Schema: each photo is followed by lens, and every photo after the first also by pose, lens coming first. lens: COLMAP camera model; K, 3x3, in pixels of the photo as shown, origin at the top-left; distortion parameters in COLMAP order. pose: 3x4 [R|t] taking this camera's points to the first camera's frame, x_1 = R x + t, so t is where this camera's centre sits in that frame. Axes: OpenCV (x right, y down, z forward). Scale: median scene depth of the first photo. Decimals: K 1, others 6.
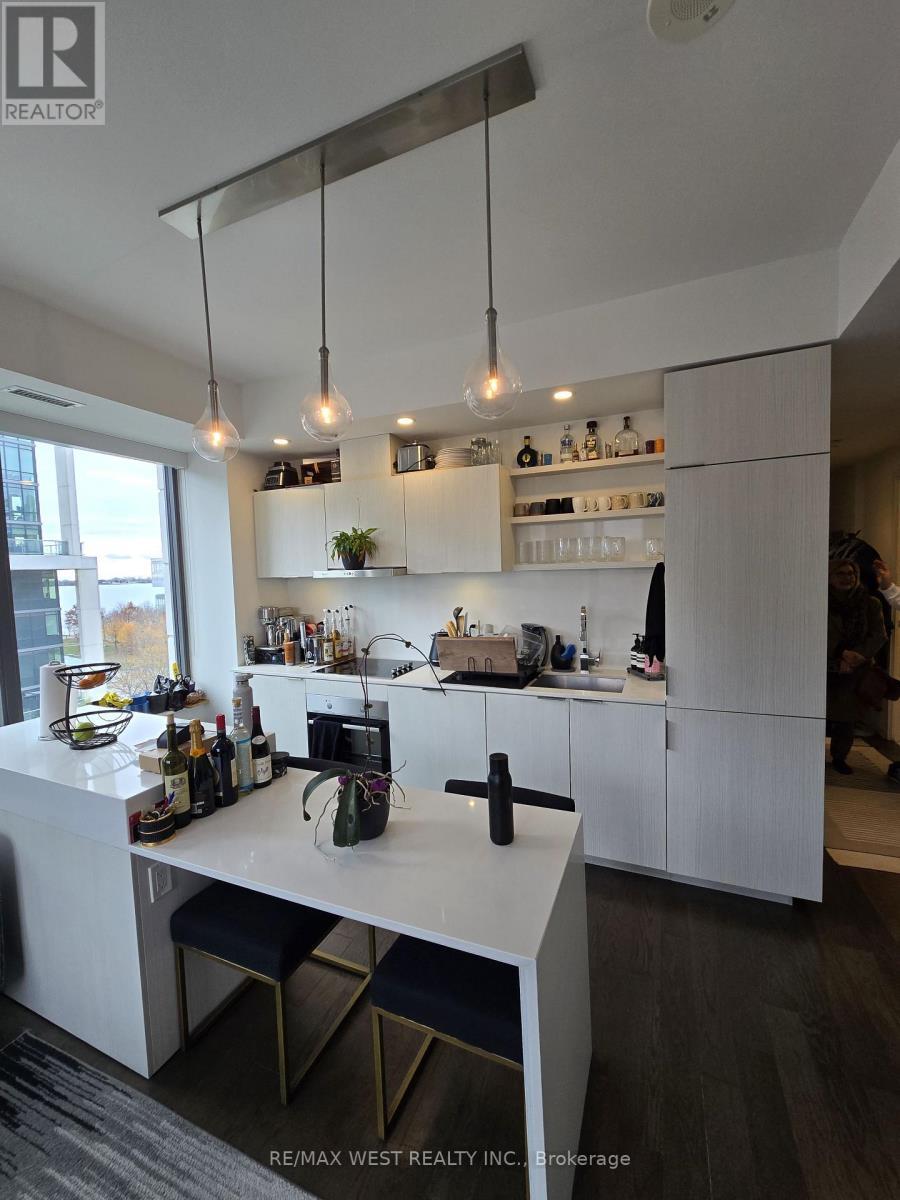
lens RADIAL K [[488.1, 0, 448.7], [0, 488.1, 598.6], [0, 0, 1]] dist [-0.003041, 0.000722]
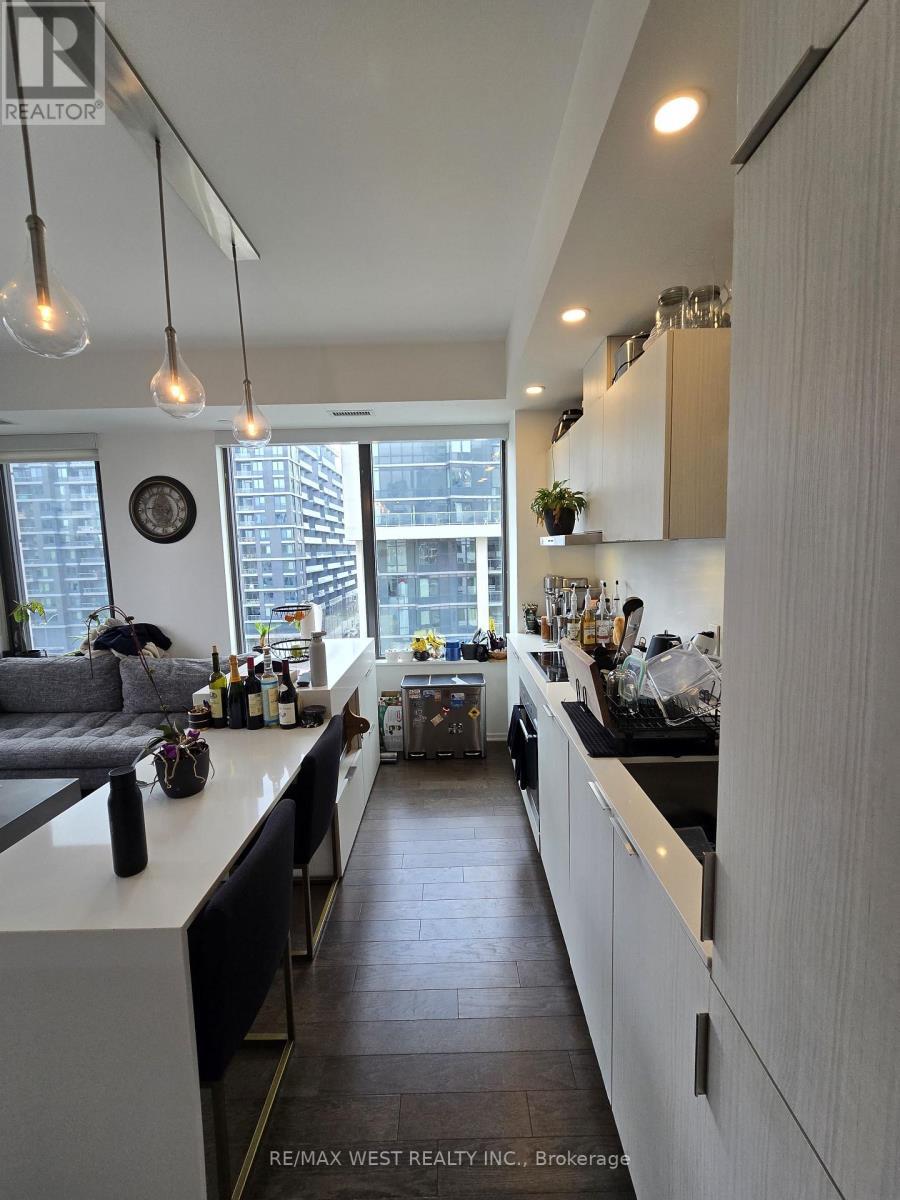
lens RADIAL K [[488.1, 0, 460.5], [0, 488.1, 603.4], [0, 0, 1]] dist [-0.003041, 0.000722]
pose [[0.403338, 0.123426, -0.906689, 0.486314], [-0.043117, 0.992324, 0.115903, -0.036997], [0.914035, -0.007655, 0.405563, 0.555808]]
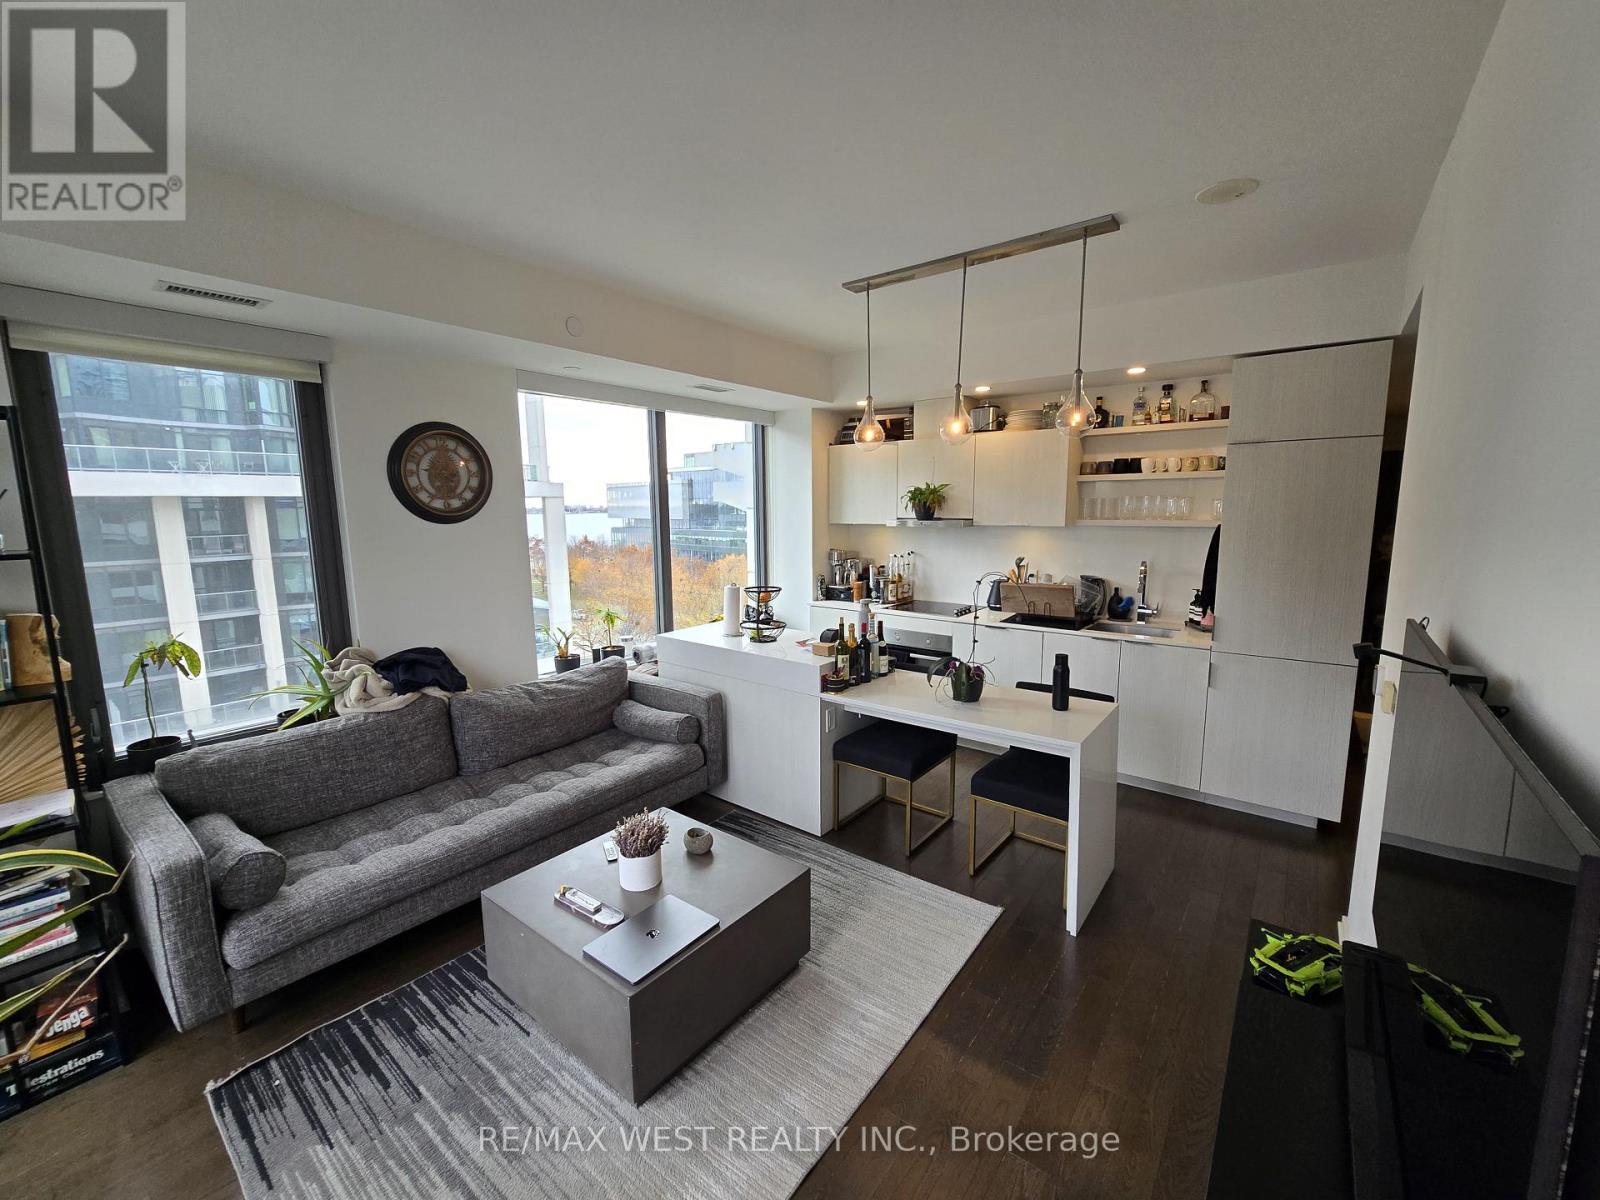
lens RADIAL K [[650.8, 0, 797.4], [0, 650.8, 598.6], [0, 0, 1]] dist [-0.003041, 0.000722]
pose [[0.966991, 0.056145, -0.248549, -0.097162], [-0.034204, 0.995196, 0.091733, -0.007169], [0.252505, -0.080203, 0.964266, -0.553834]]
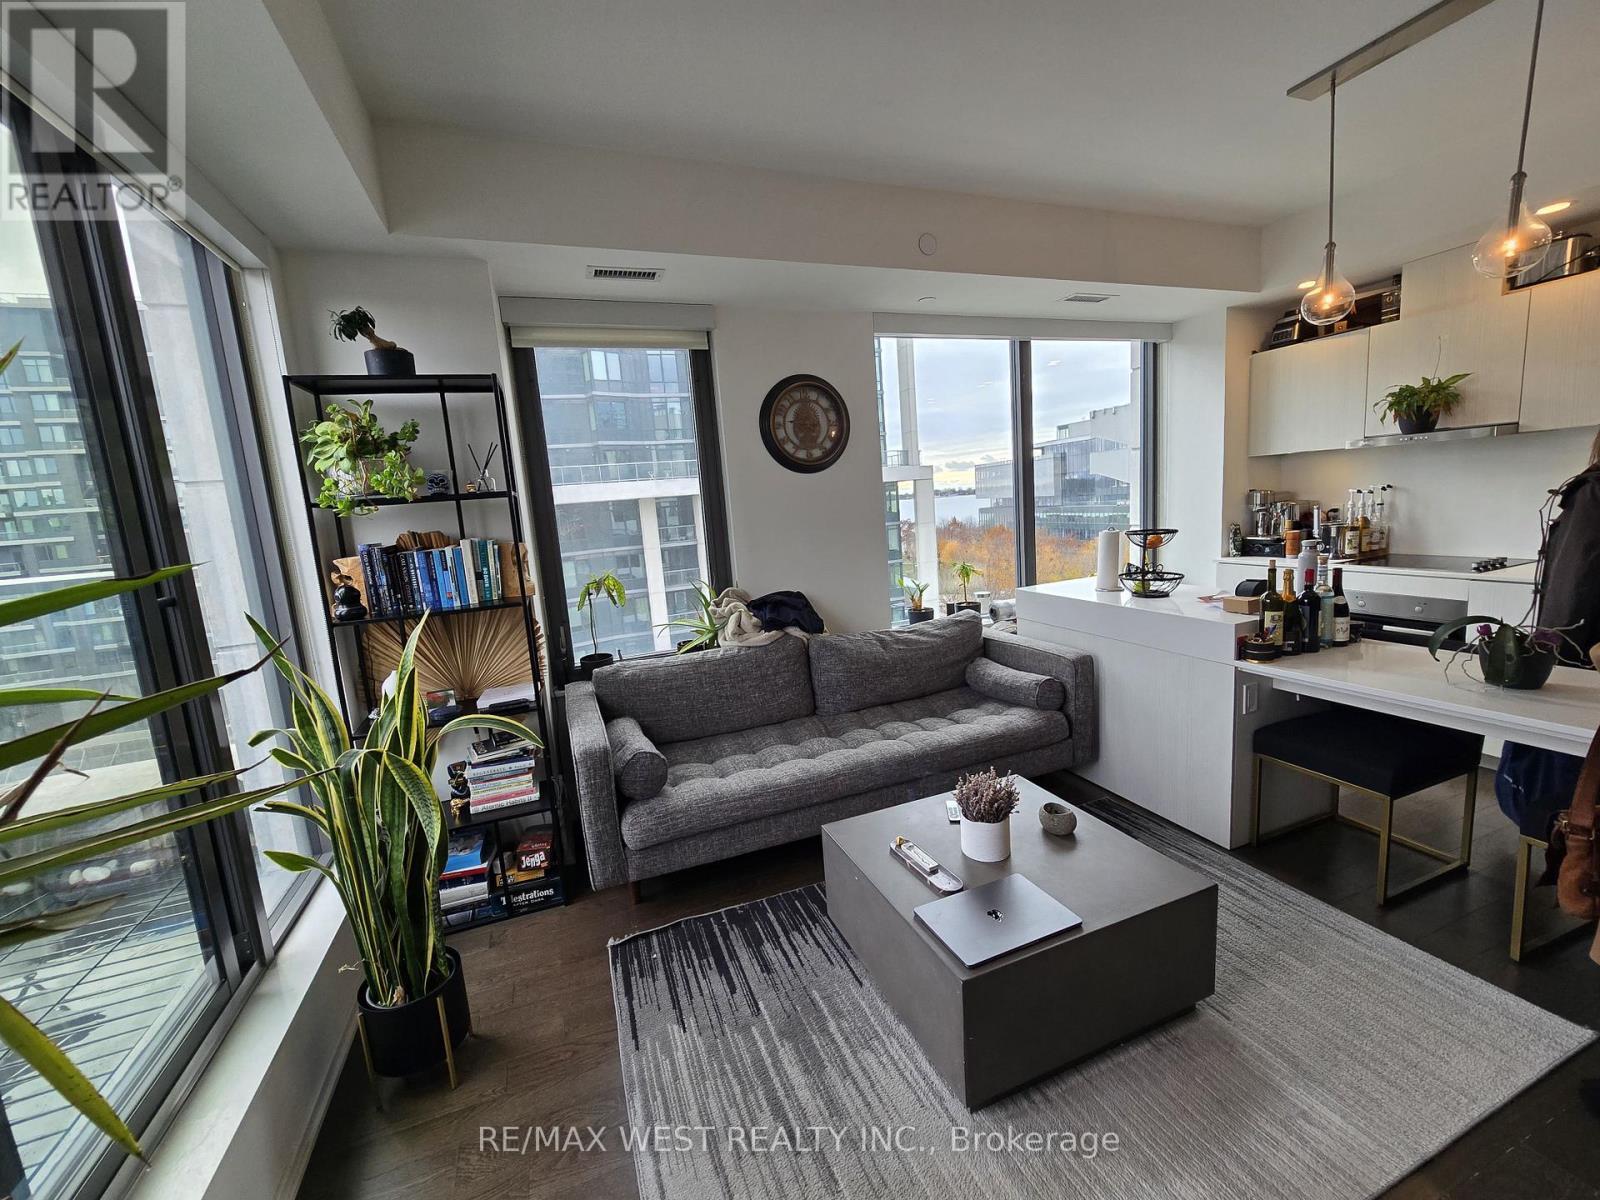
lens RADIAL K [[650.8, 0, 809.4], [0, 650.8, 600.4], [0, 0, 1]] dist [-0.003041, 0.000722]
pose [[0.706497, 0.083890, -0.702727, -0.131914], [0.010713, 0.991568, 0.129141, 0.061999], [0.707635, -0.098766, 0.699641, -0.450102]]
